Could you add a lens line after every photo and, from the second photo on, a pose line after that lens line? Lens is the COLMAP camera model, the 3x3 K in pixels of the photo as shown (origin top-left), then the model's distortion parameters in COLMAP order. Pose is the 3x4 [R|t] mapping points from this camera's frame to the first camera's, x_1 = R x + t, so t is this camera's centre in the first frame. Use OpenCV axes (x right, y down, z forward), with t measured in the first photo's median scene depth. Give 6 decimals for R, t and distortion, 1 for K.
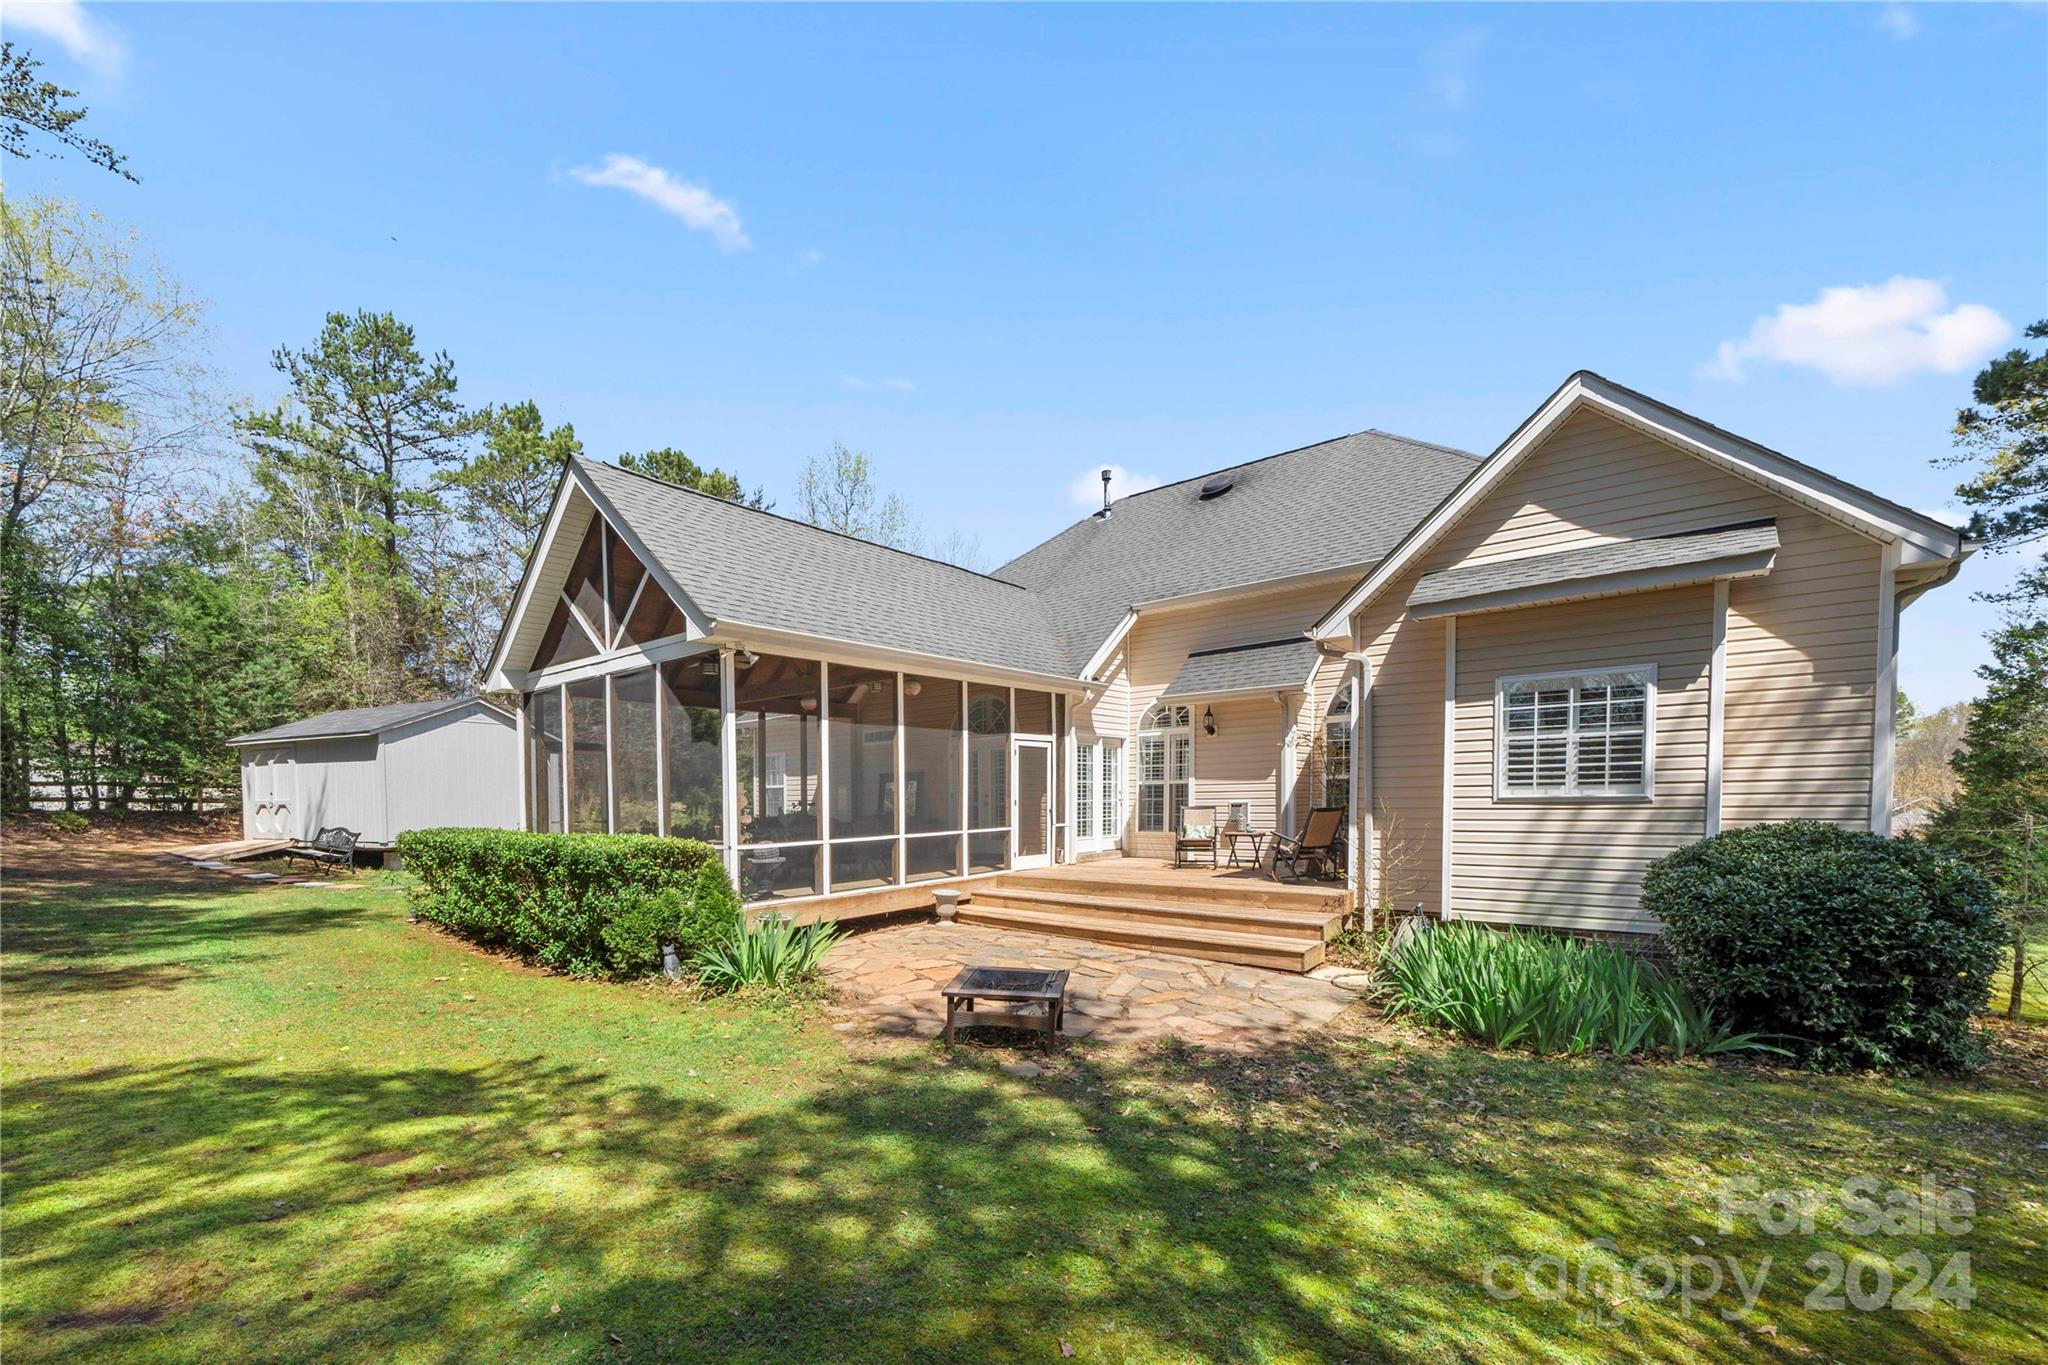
lens RADIAL K [[817.5, 0, 1001.5], [0, 817.5, 624.4], [0, 0, 1]] dist [-0.006808, -0.000191]
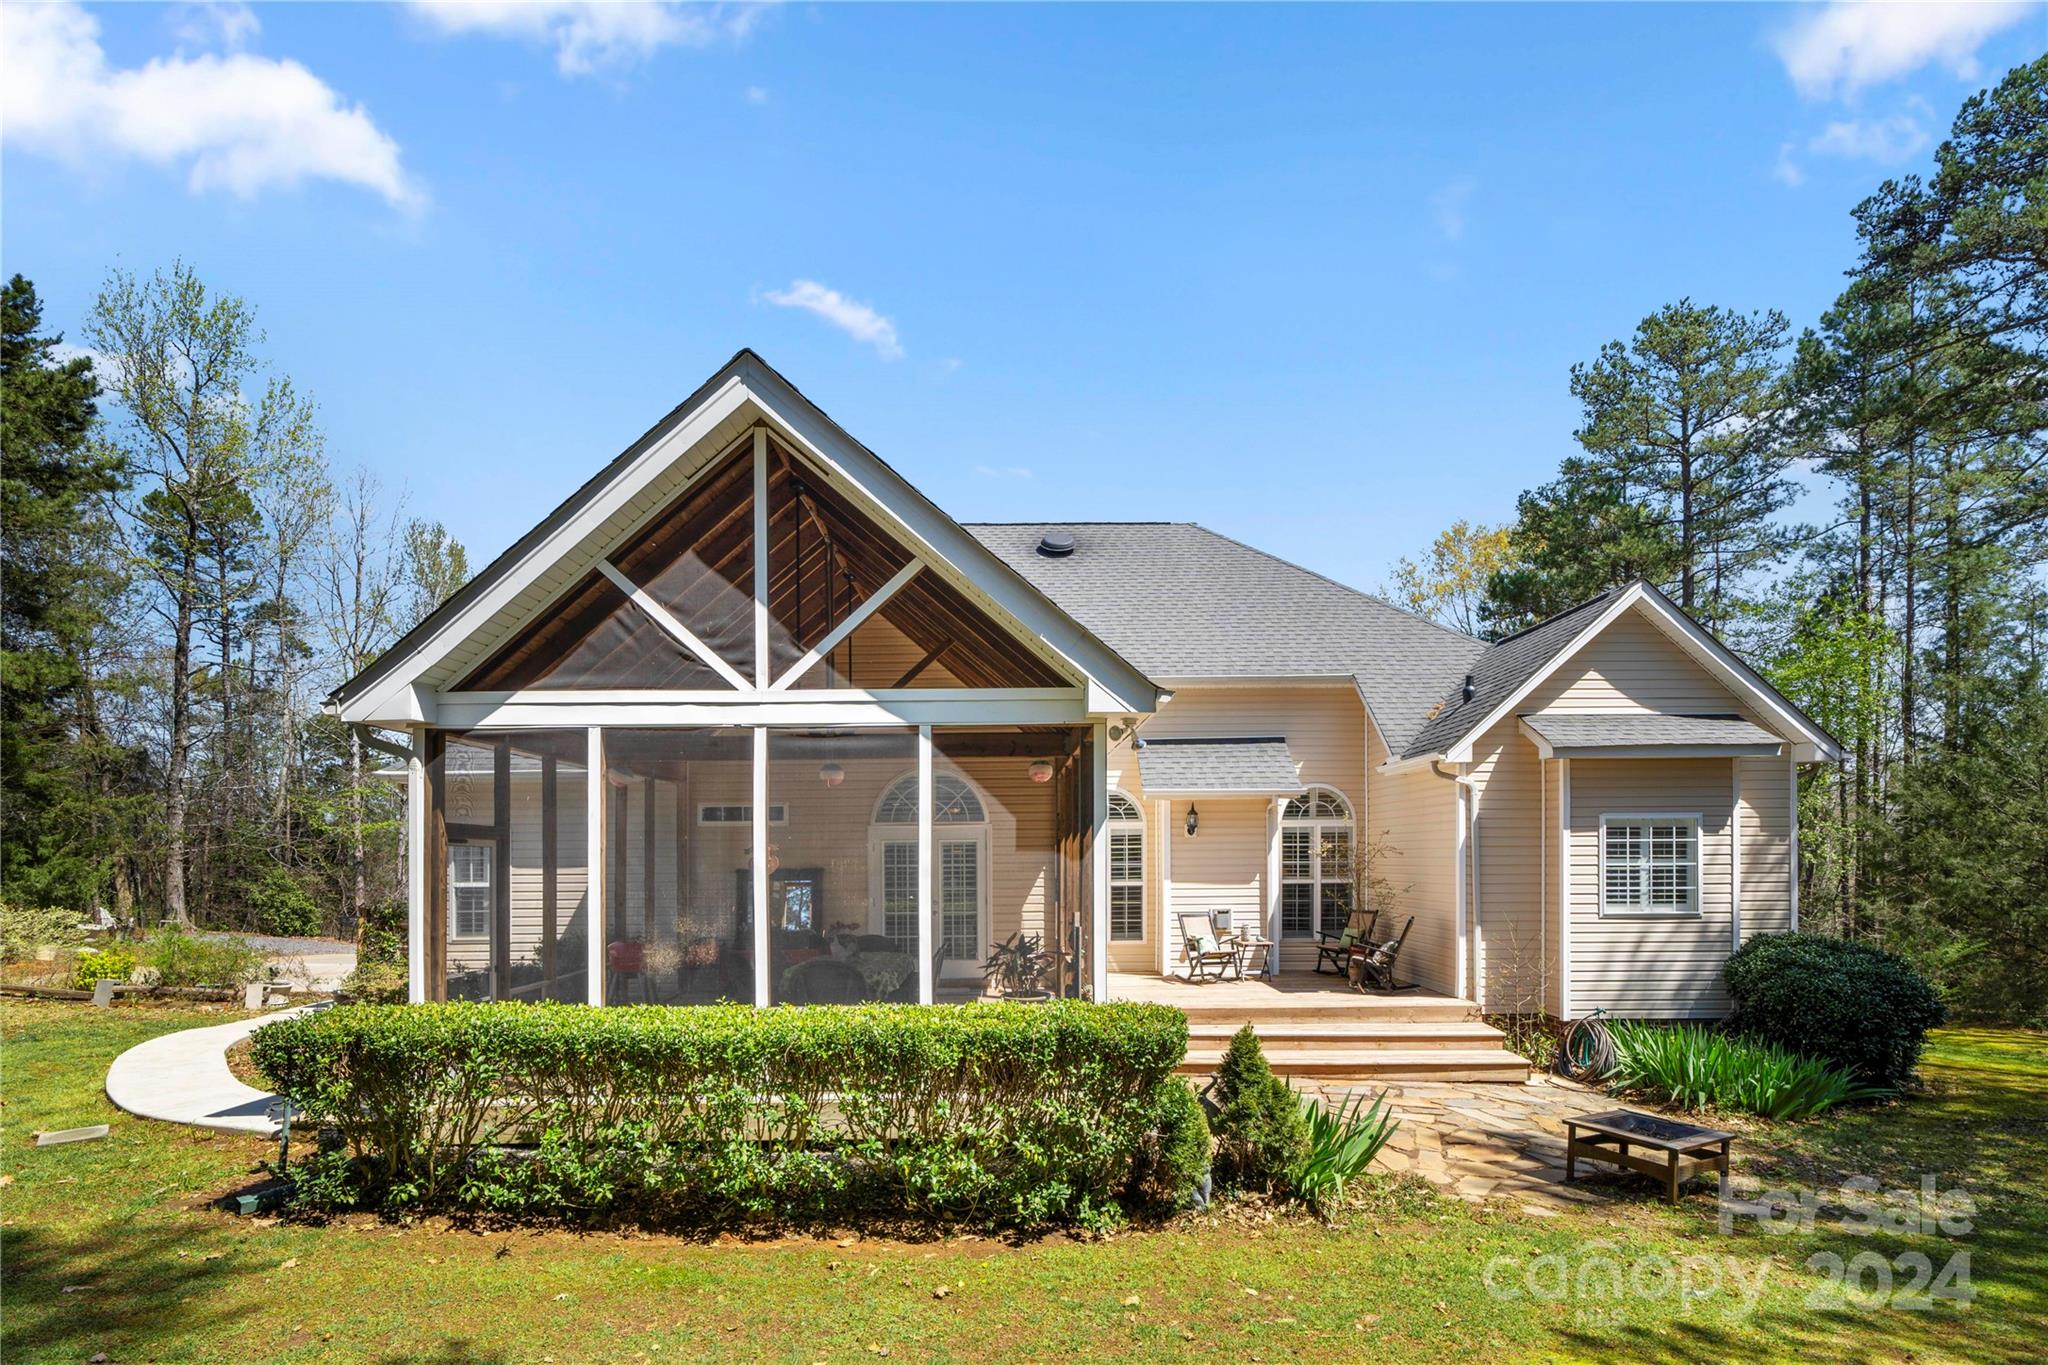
lens RADIAL K [[1000.0, 0, 1026.1], [0, 1000.0, 604.9], [0, 0, 1]] dist [0.000301, 0.000161]
pose [[0.765495, 0.168170, 0.621077, -0.745945], [-0.138738, 0.985675, -0.095895, 0.014596], [-0.628307, -0.012760, 0.777861, 0.272628]]
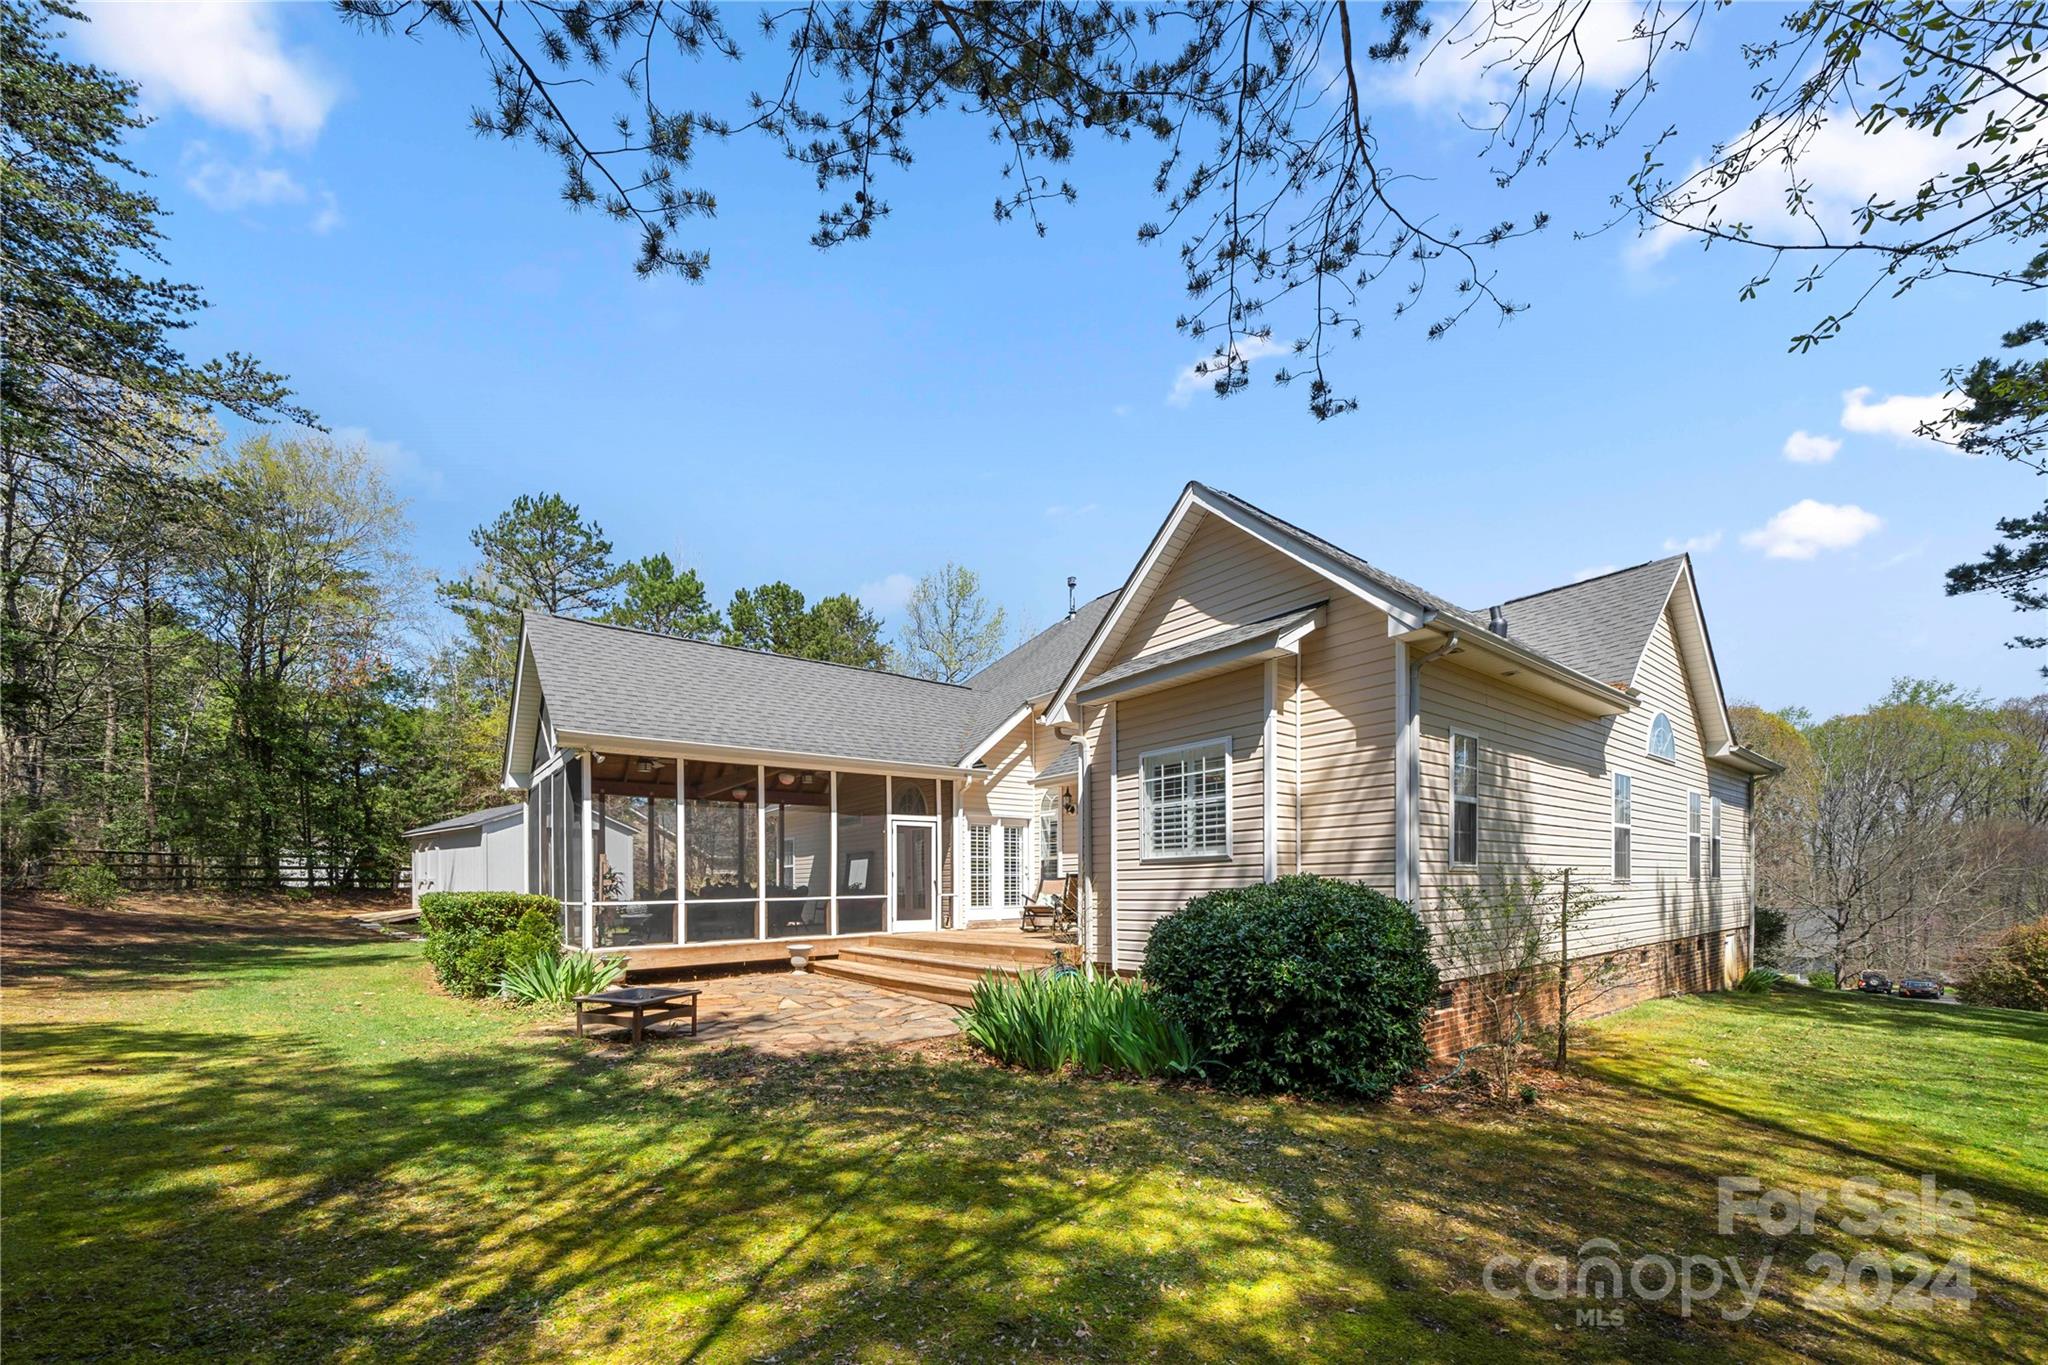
lens RADIAL K [[779.2, 0, 1024.0], [0, 779.2, 682.5], [0, 0, 1]] dist [-0.001146, 0.000020]
pose [[0.978843, -0.051575, -0.198007, 0.483155], [0.041813, 0.997710, -0.053173, 0.012544], [0.200296, 0.043769, 0.978757, -0.073416]]
